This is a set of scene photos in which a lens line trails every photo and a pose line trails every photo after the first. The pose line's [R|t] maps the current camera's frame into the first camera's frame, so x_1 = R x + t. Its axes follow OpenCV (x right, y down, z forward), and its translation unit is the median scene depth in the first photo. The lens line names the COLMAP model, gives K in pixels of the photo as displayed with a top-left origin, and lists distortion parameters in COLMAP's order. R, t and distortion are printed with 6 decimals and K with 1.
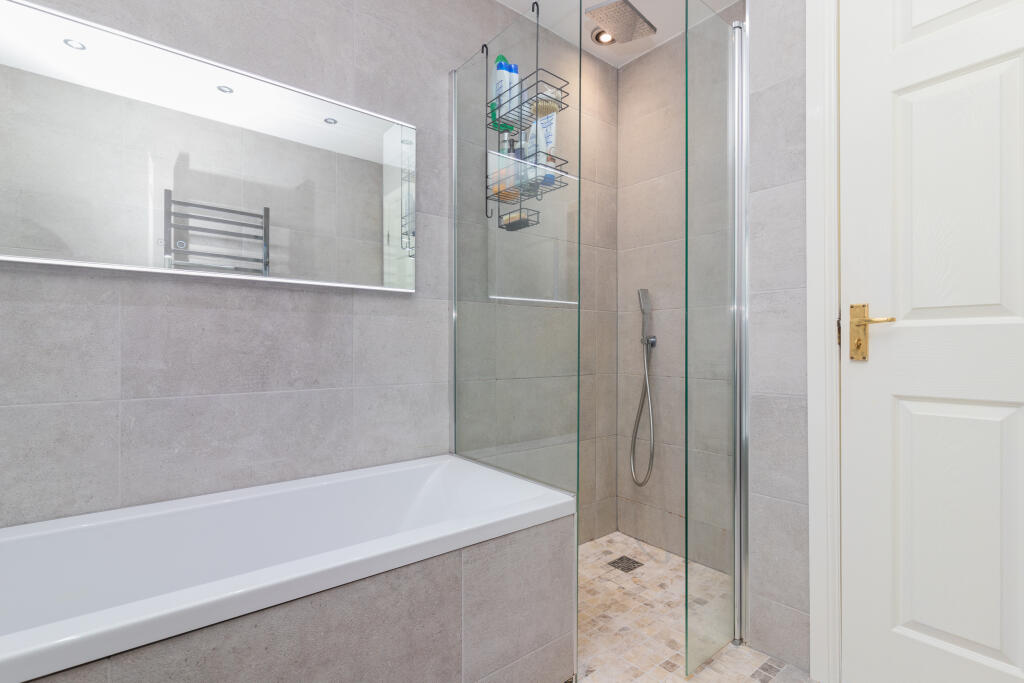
lens RADIAL K [[486.2, 0, 513.6], [0, 486.2, 345.7], [0, 0, 1]] dist [-0.000958, -0.000070]
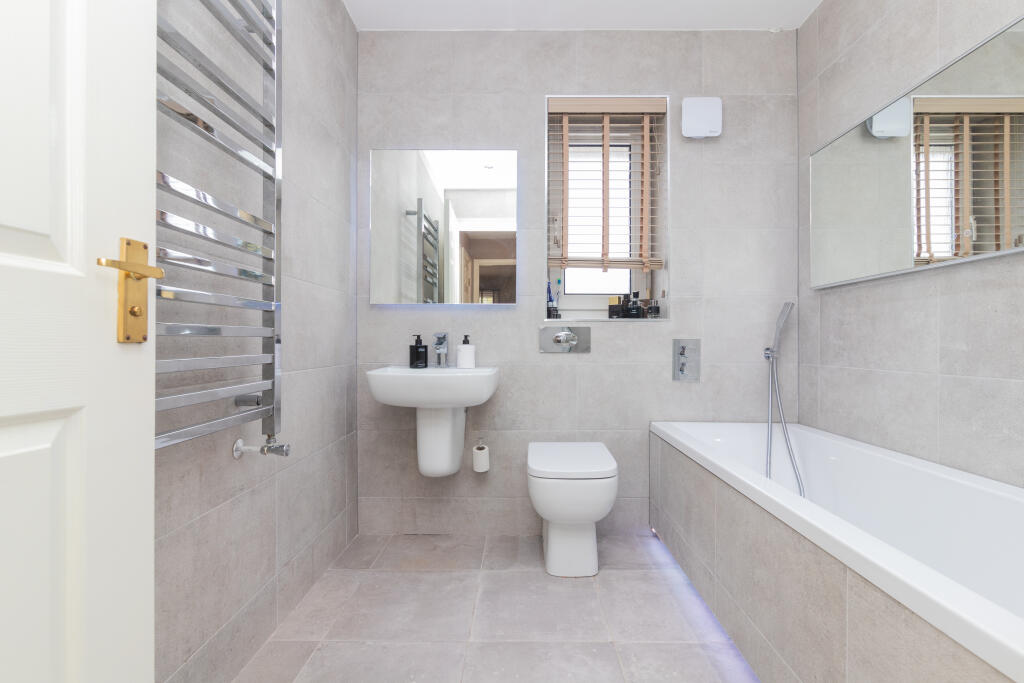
lens RADIAL K [[461.4, 0, 526.8], [0, 461.4, 342.2], [0, 0, 1]] dist [-0.001922, -0.000030]
pose [[-0.615800, 0.000057, -0.787902, 0.640225], [0.002890, 0.999993, -0.002186, 0.026921], [0.787897, -0.003623, -0.615797, 0.789601]]
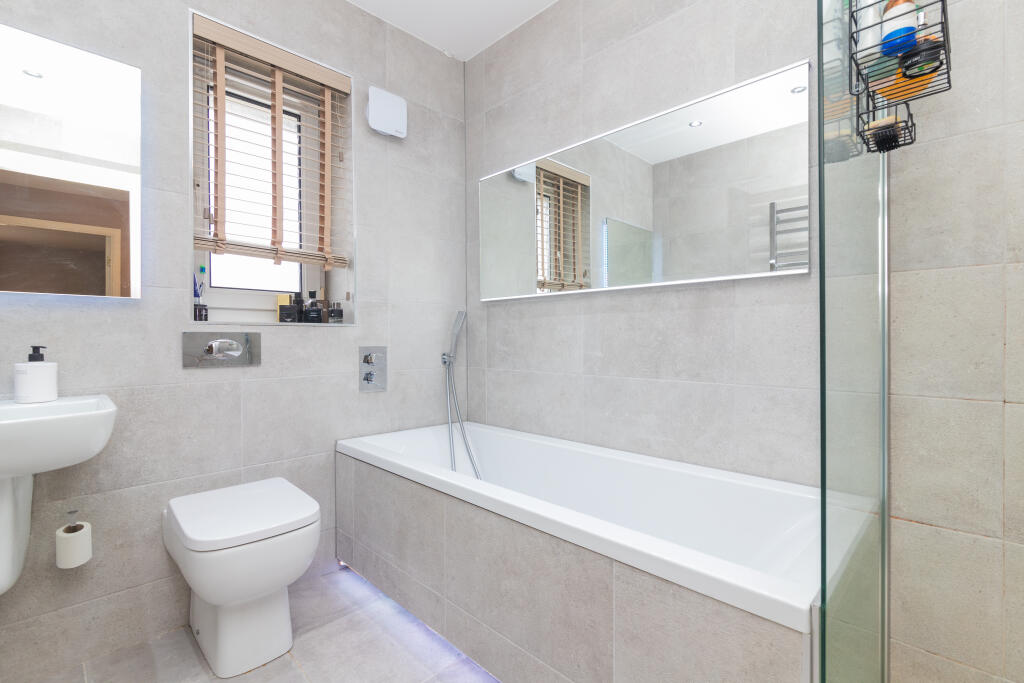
lens RADIAL K [[461.4, 0, 526.8], [0, 461.4, 342.2], [0, 0, 1]] dist [-0.001922, -0.000030]
pose [[0.115735, 0.006758, -0.993257, 0.579139], [0.005880, 0.999955, 0.007489, -0.006234], [0.993263, -0.006707, 0.115690, 0.565289]]
